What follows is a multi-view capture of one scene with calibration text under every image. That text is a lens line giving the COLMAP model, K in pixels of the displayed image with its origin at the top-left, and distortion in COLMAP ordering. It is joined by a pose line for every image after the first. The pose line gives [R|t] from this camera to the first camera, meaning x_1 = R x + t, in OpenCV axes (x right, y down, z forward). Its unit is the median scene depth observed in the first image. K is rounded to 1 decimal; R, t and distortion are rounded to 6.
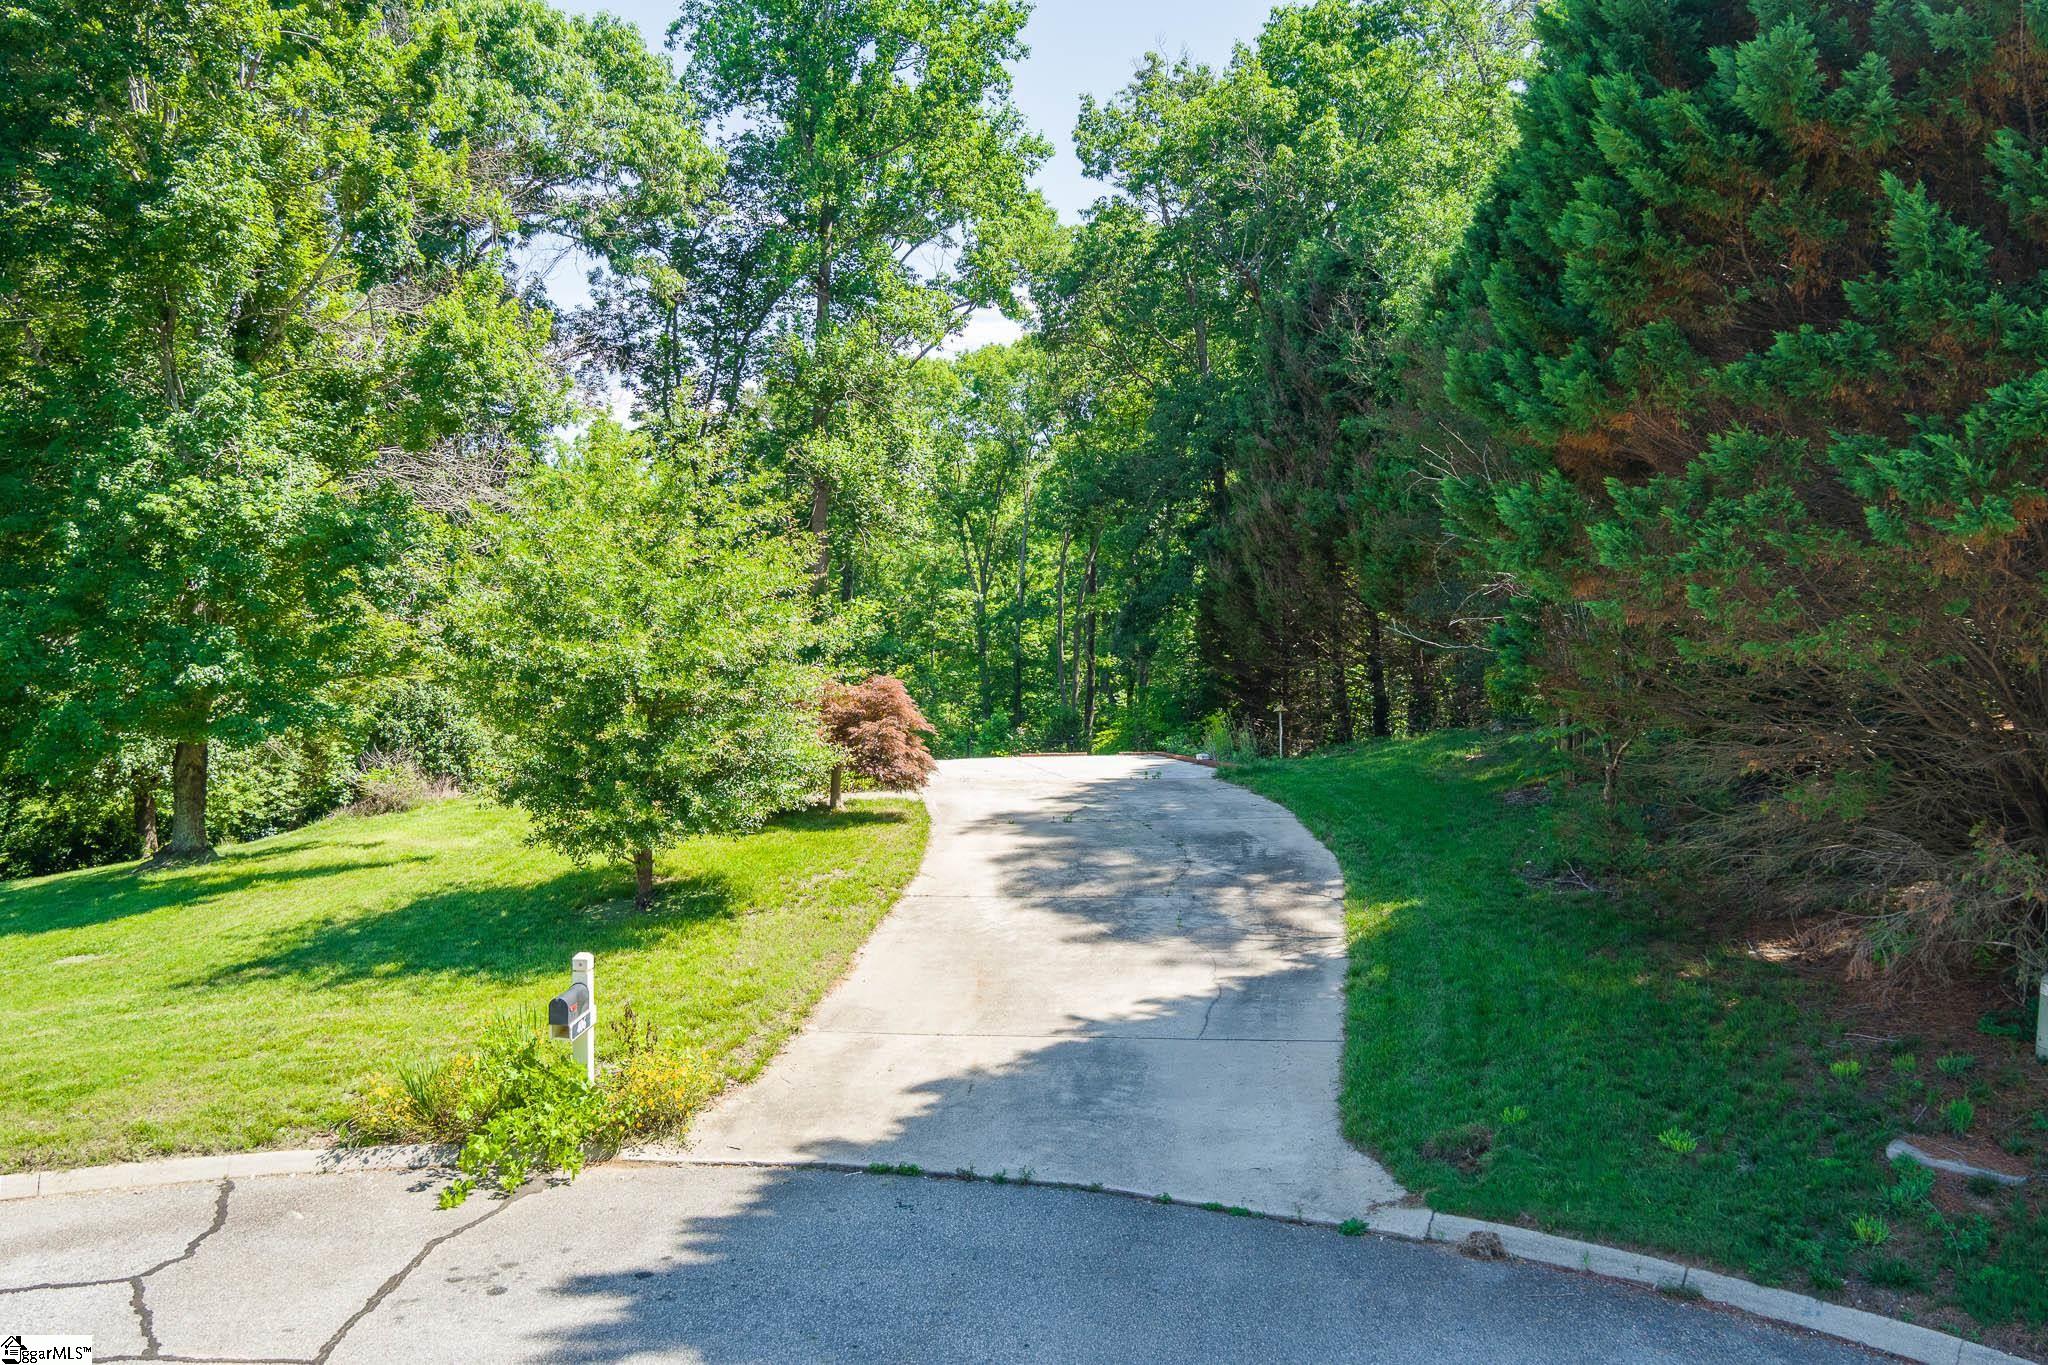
lens RADIAL K [[1658.6, 0, 1024.0], [0, 1658.6, 682.5], [0, 0, 1]] dist [-0.080095, 0.030866]
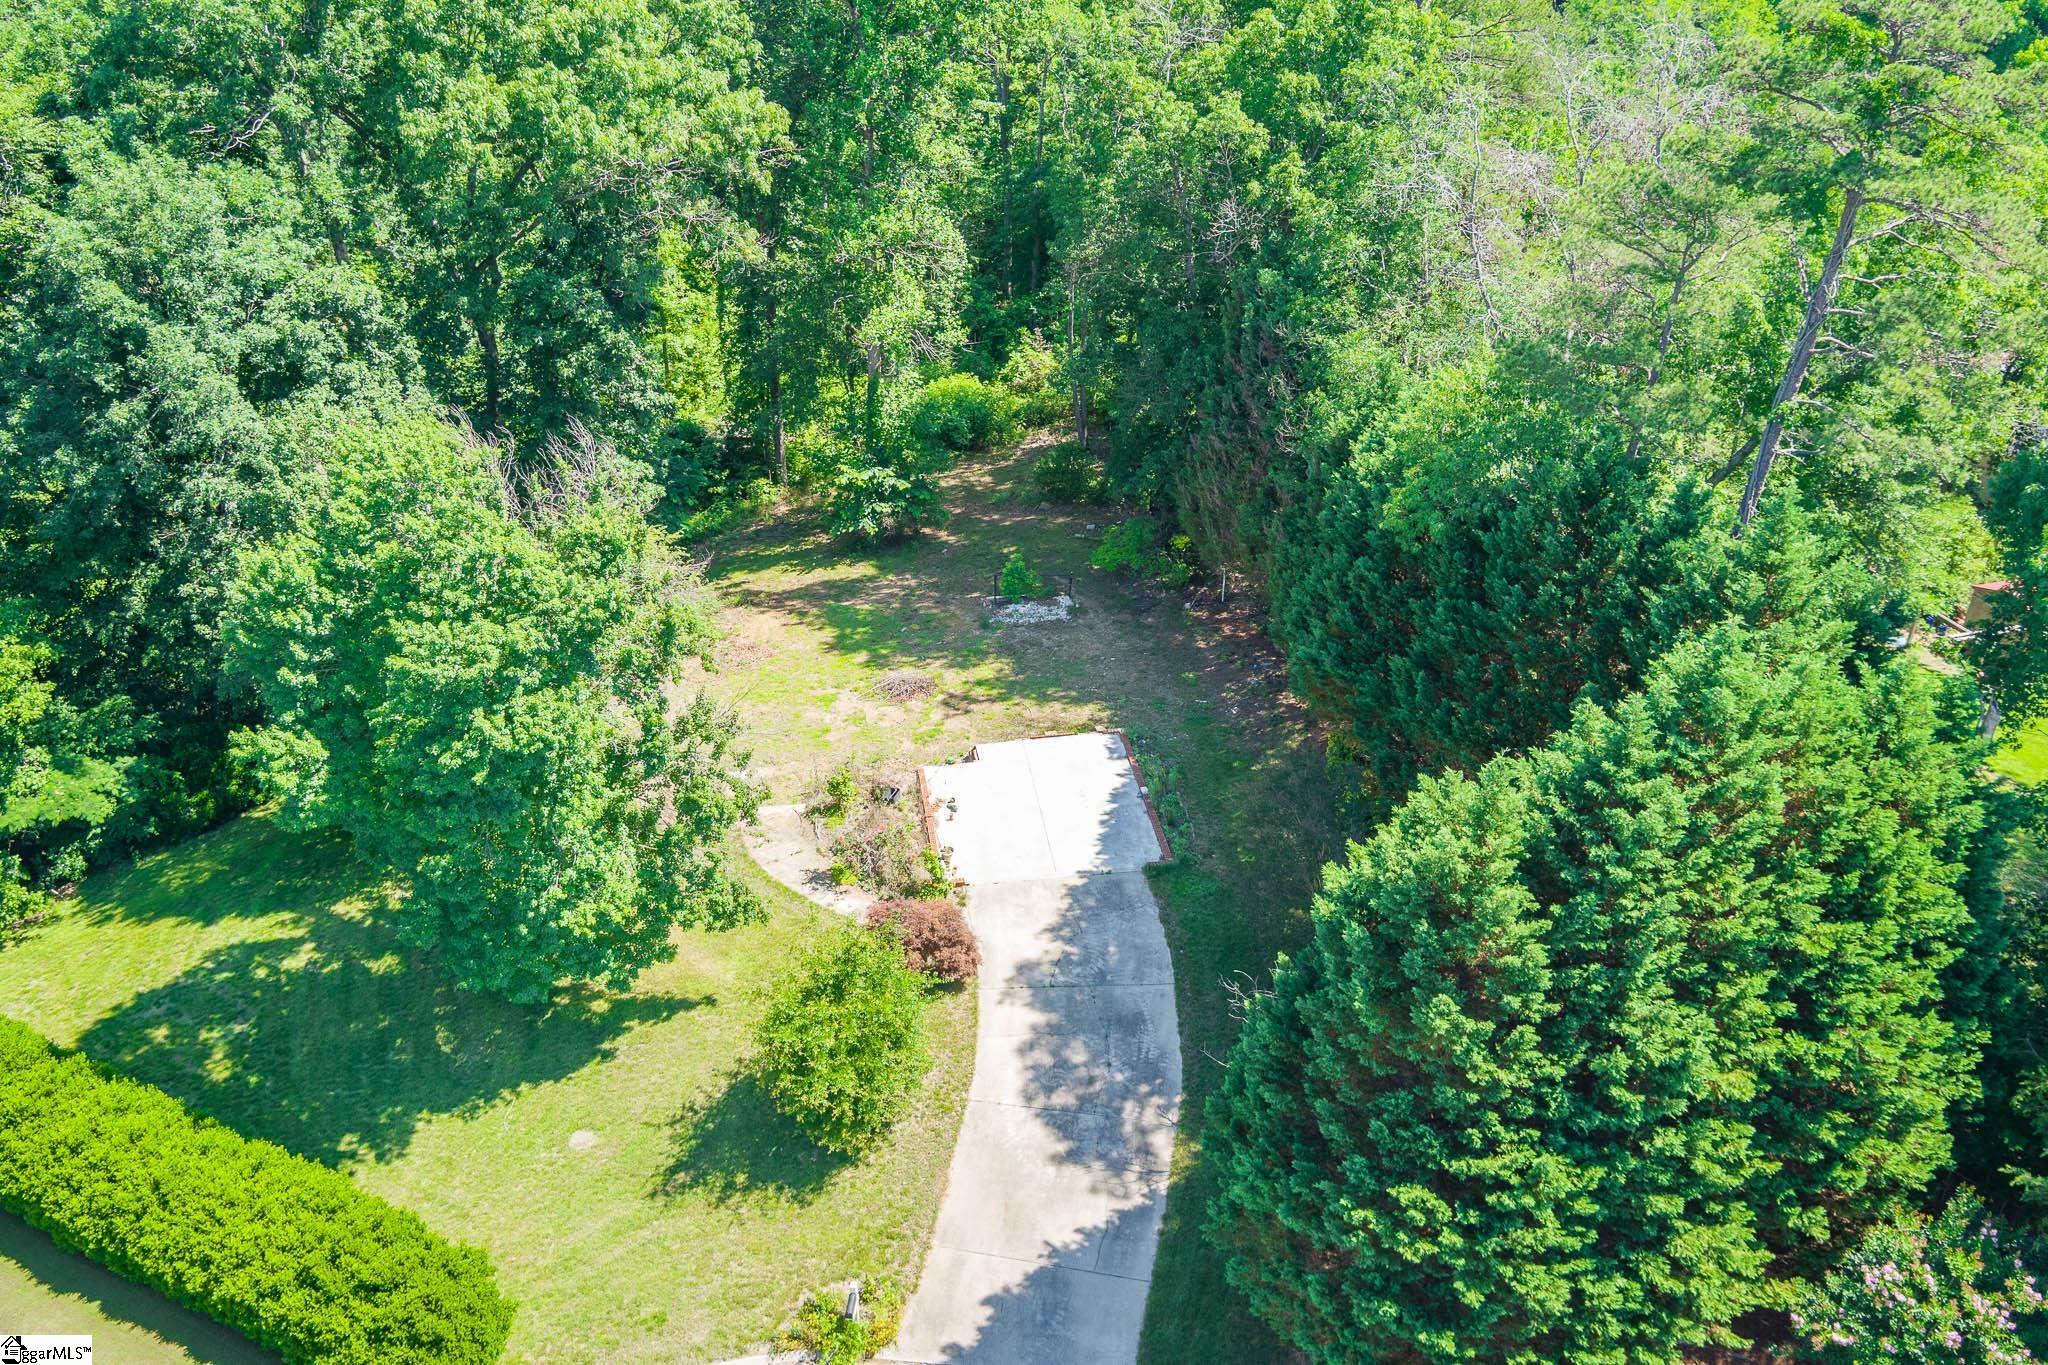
lens RADIAL K [[1658.6, 0, 1024.0], [0, 1658.6, 682.5], [0, 0, 1]] dist [-0.080095, 0.030866]
pose [[0.999871, 0.011308, -0.011387, 0.015920], [-0.004056, 0.864599, 0.502445, -1.560800], [0.015526, -0.502334, 0.864534, -0.603661]]
